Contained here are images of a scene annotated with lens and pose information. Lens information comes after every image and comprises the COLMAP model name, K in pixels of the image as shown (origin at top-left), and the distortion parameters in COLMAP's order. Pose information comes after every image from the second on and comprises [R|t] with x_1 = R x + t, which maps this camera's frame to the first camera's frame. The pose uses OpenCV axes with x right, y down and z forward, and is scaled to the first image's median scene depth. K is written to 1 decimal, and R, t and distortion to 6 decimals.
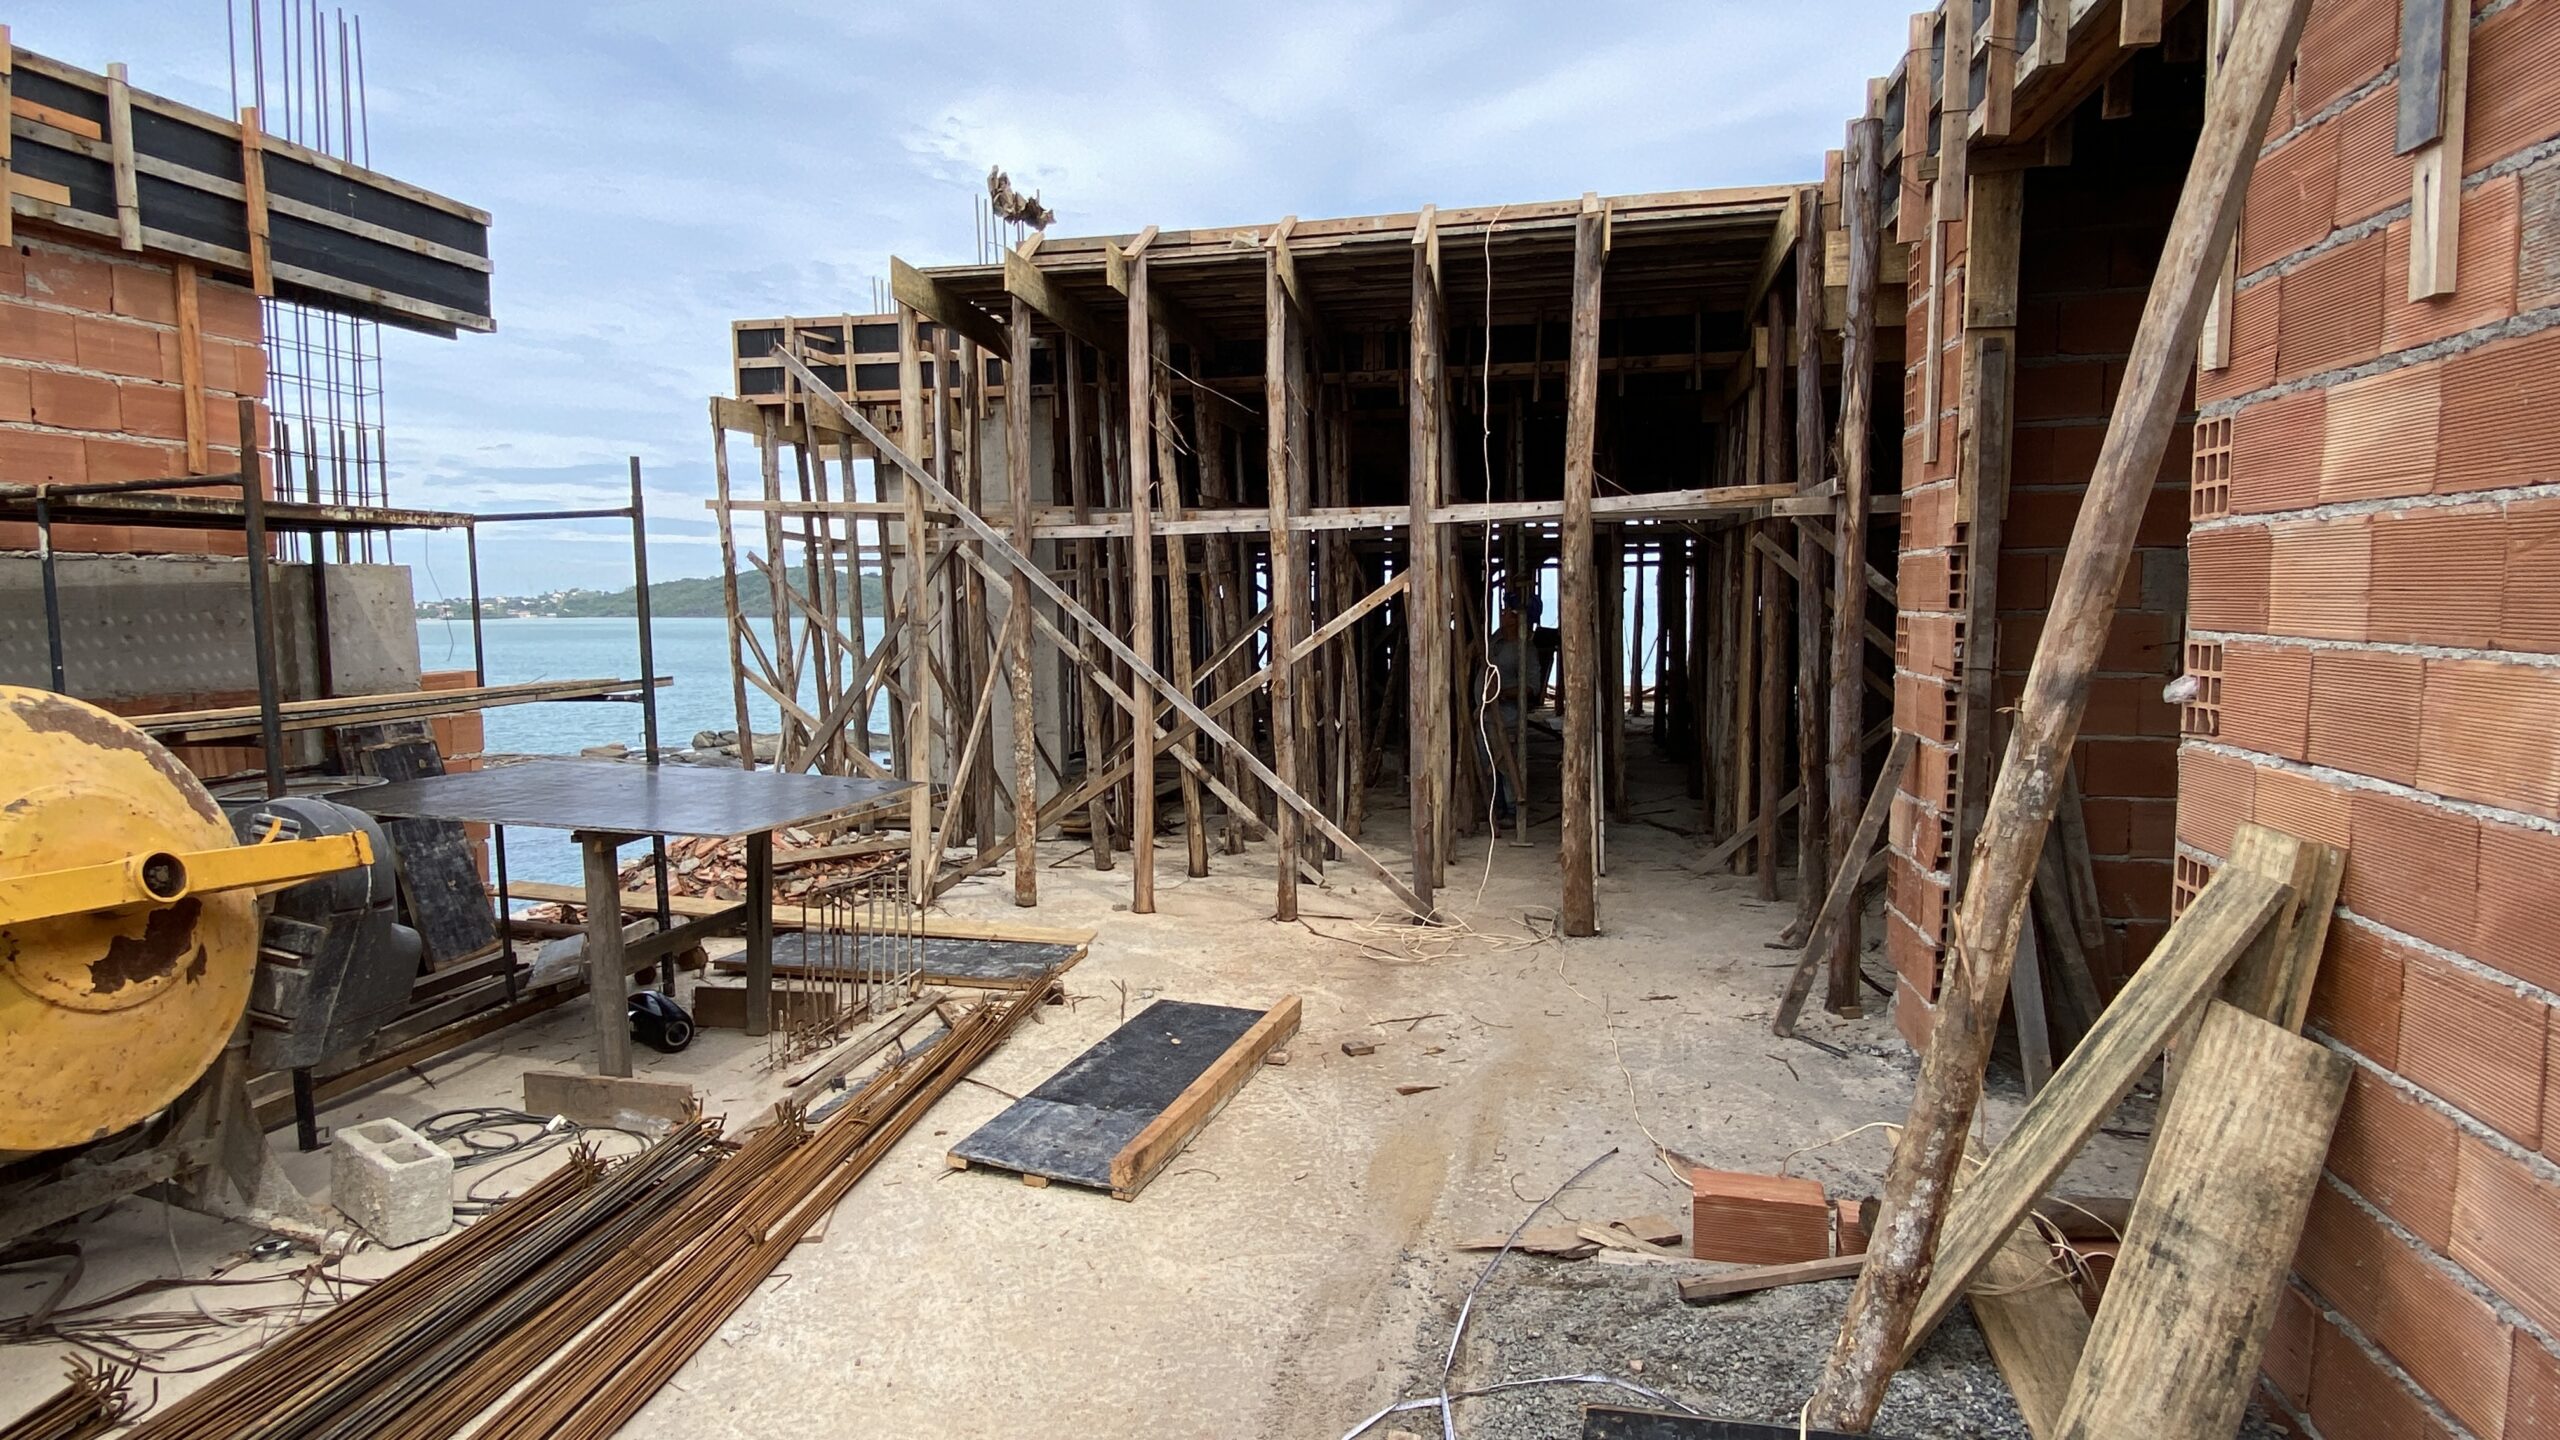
lens RADIAL K [[1316.2, 0, 1285.5], [0, 1316.2, 712.6], [0, 0, 1]] dist [0.017746, -0.006396]
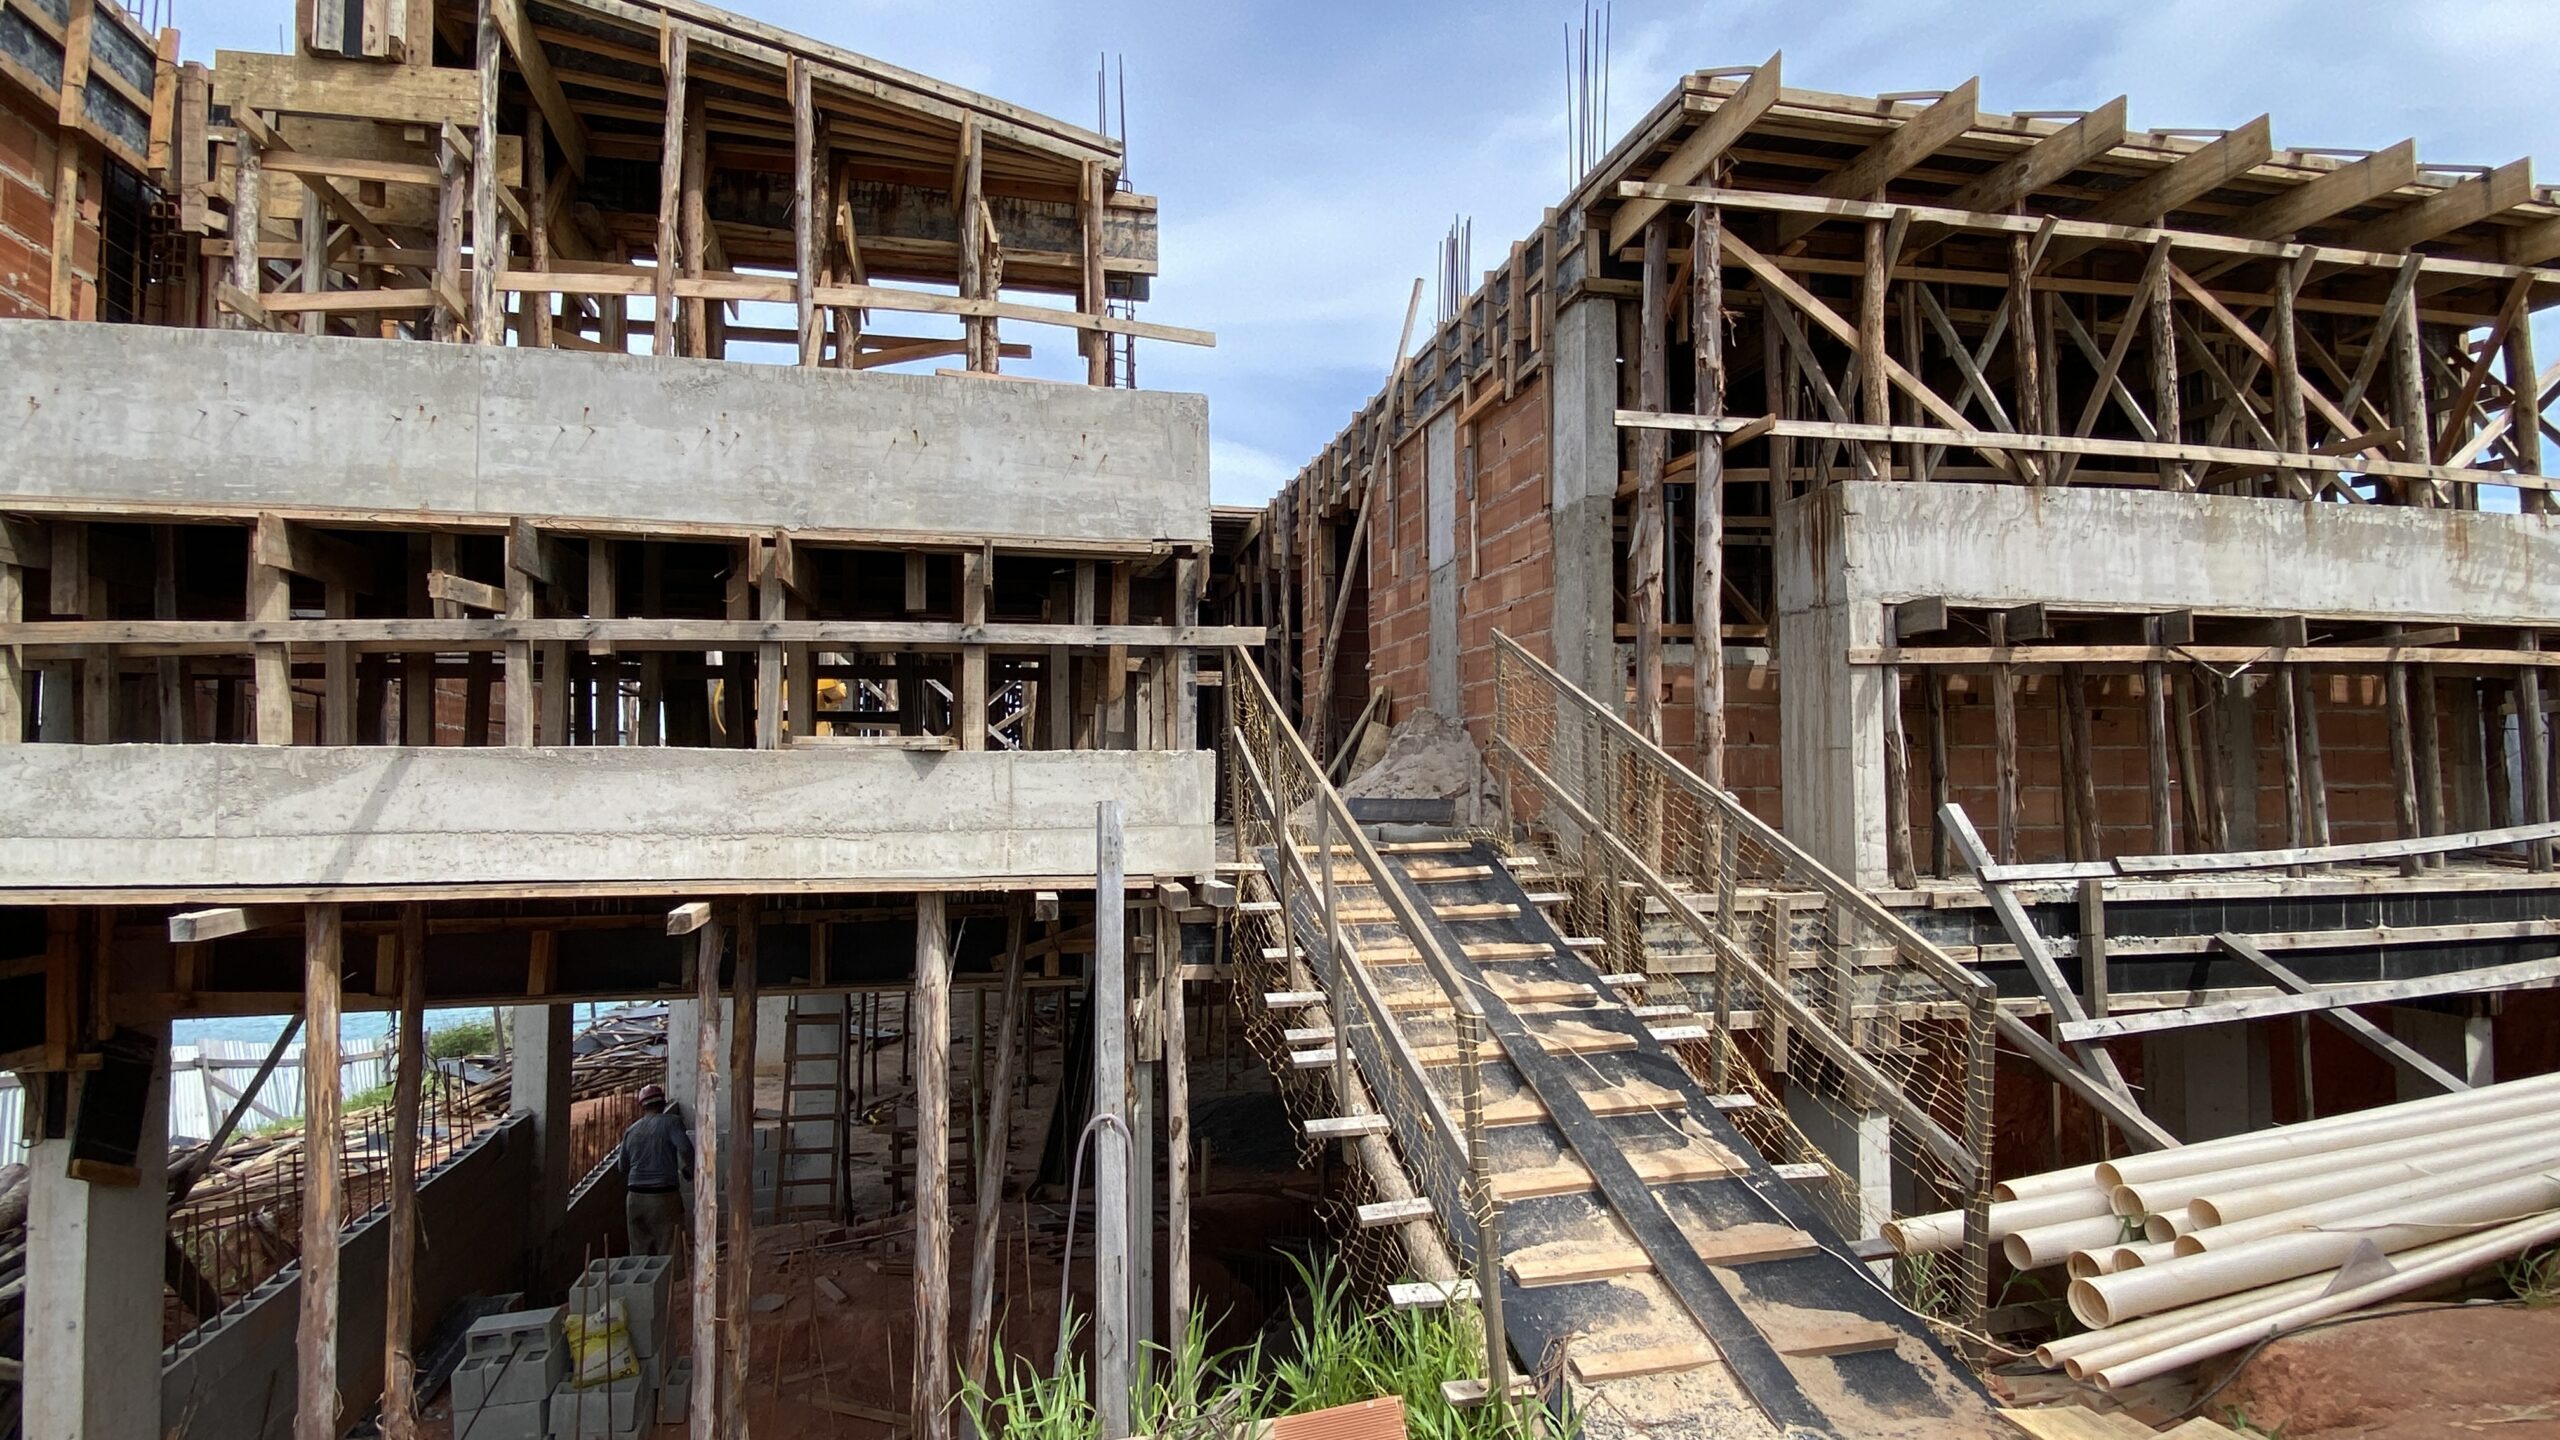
lens RADIAL K [[1316.2, 0, 1279.2], [0, 1316.2, 725.5], [0, 0, 1]] dist [0.017746, -0.006396]
pose [[0.915656, 0.030808, 0.400781, -0.610303], [0.026920, 0.990120, -0.137615, 0.370115], [-0.401061, 0.136797, 0.905780, -1.308277]]
